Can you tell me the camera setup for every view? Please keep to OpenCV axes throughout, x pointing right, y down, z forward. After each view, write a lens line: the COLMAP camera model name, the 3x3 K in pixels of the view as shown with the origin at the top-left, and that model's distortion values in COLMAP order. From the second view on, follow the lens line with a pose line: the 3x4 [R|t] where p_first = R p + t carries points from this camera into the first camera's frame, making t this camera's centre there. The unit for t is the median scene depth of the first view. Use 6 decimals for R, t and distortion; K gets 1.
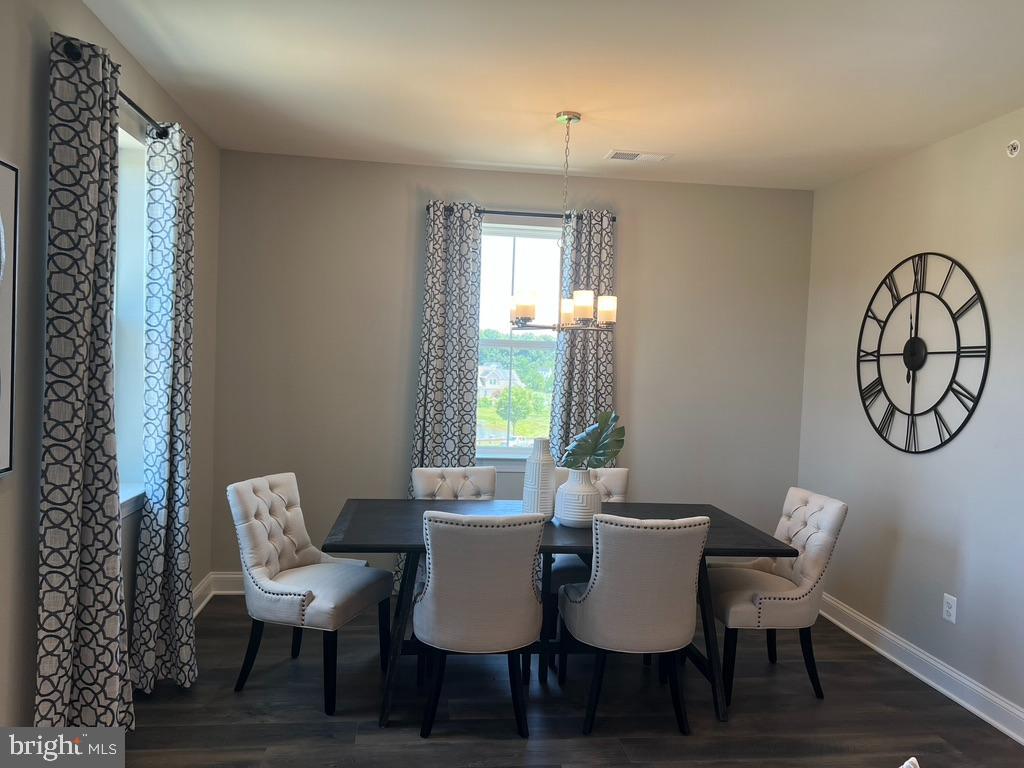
lens RADIAL K [[768.8, 0, 510.4], [0, 768.8, 383.6], [0, 0, 1]] dist [0.034159, -0.041198]
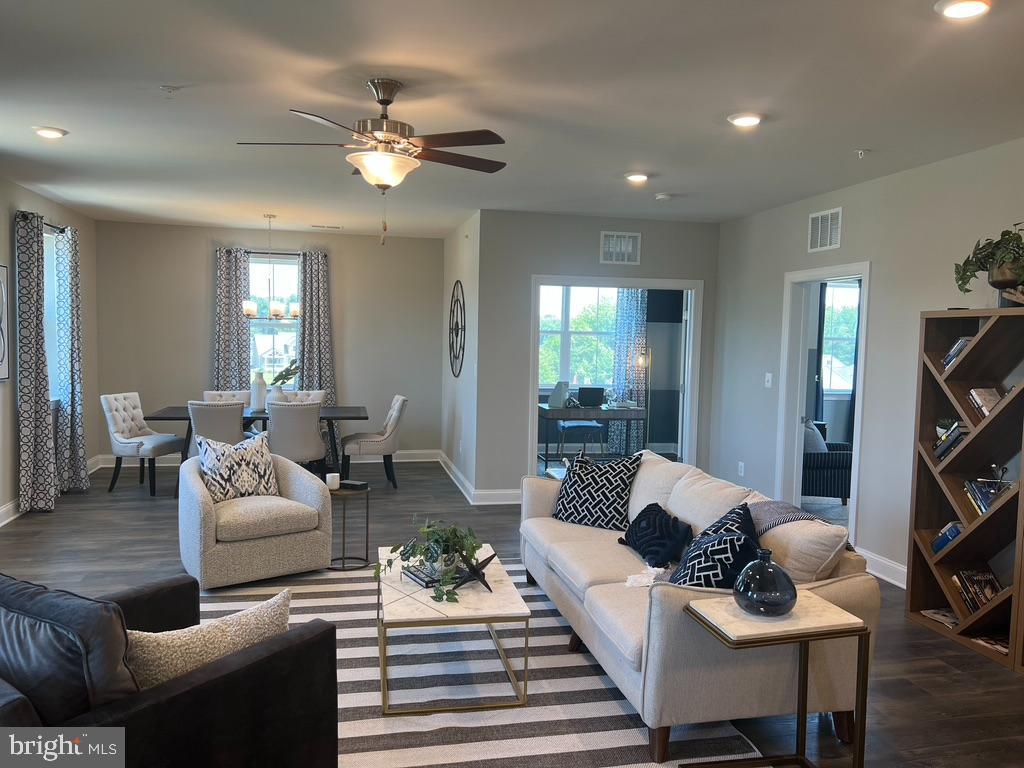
lens RADIAL K [[768.8, 0, 512.5], [0, 768.8, 384.7], [0, 0, 1]] dist [0.034159, -0.041198]
pose [[0.994855, -0.021322, 0.099038, 0.526420], [0.017703, 0.999148, 0.037273, 0.040665], [-0.099748, -0.035328, 0.994385, -1.174833]]
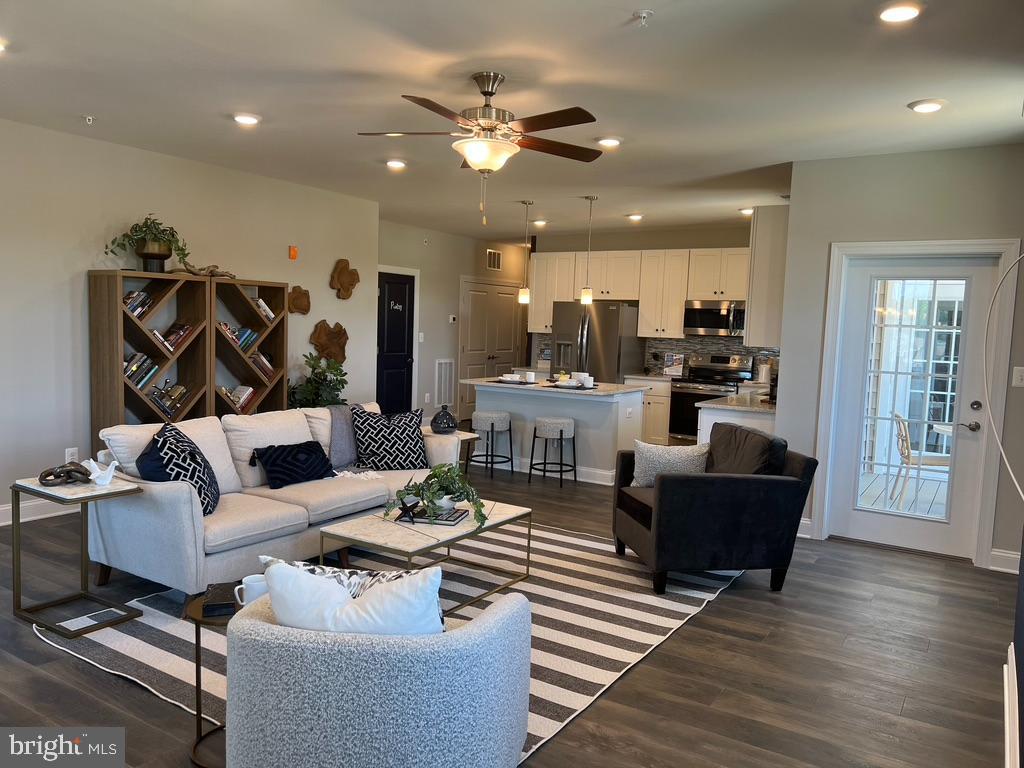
lens RADIAL K [[768.8, 0, 515.1], [0, 768.8, 384.8], [0, 0, 1]] dist [0.034159, -0.041198]
pose [[-0.762775, -0.115104, 0.636337, -0.294739], [-0.039809, 0.990523, 0.131452, -0.028576], [-0.645437, 0.074936, -0.760128, 0.672690]]
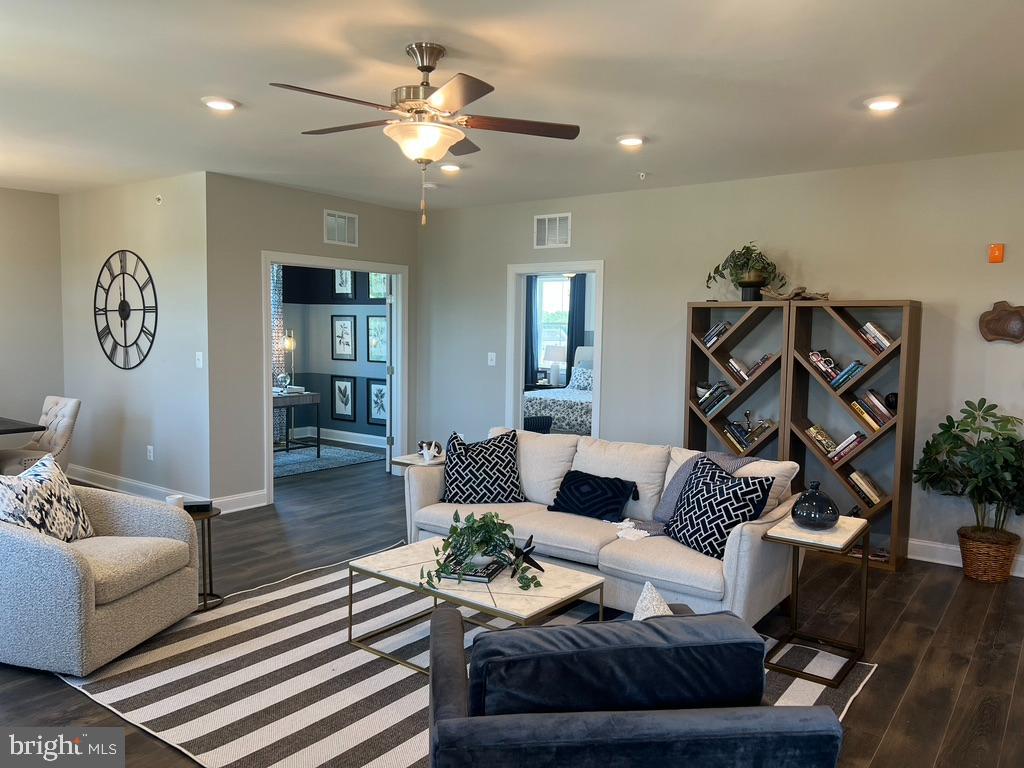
lens RADIAL K [[768.8, 0, 514.6], [0, 768.8, 385.5], [0, 0, 1]] dist [0.034159, -0.041198]
pose [[0.680987, -0.082150, 0.727673, -0.151688], [0.029470, 0.995957, 0.084858, 0.007959], [-0.731702, -0.036343, 0.680655, -0.865228]]
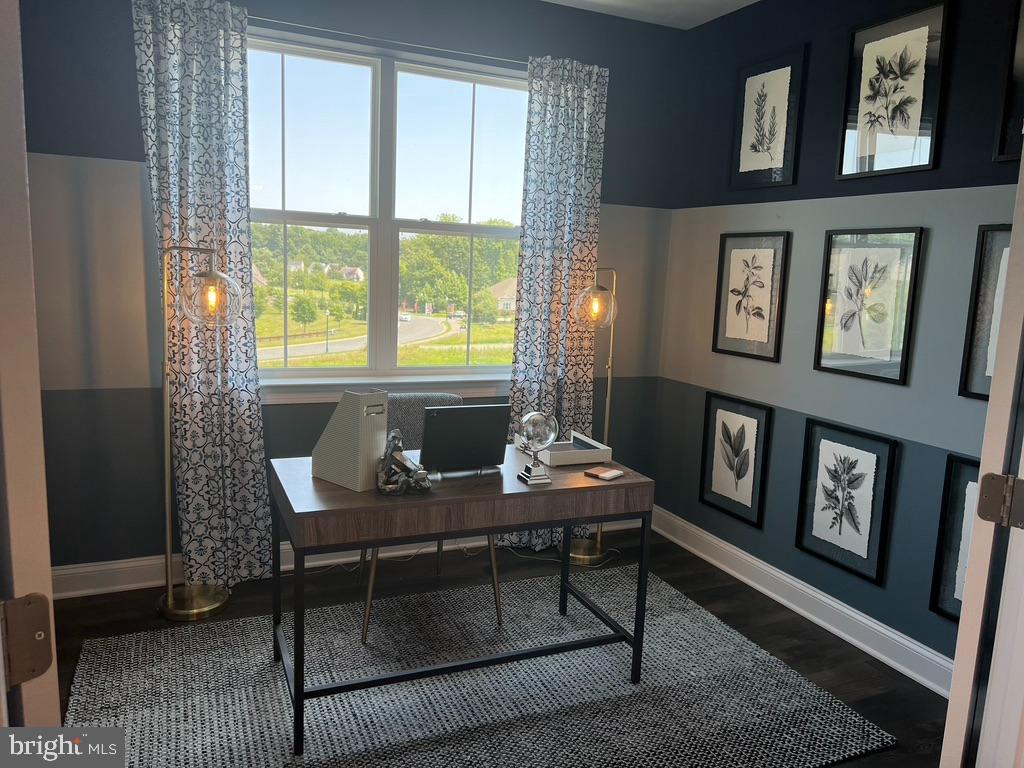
lens RADIAL K [[768.8, 0, 515.5], [0, 768.8, 394.6], [0, 0, 1]] dist [0.034159, -0.041198]
pose [[0.953254, -0.048443, 0.298263, 0.857650], [0.003648, 0.988839, 0.148944, 0.030397], [-0.302150, -0.140894, 0.942791, 0.594889]]
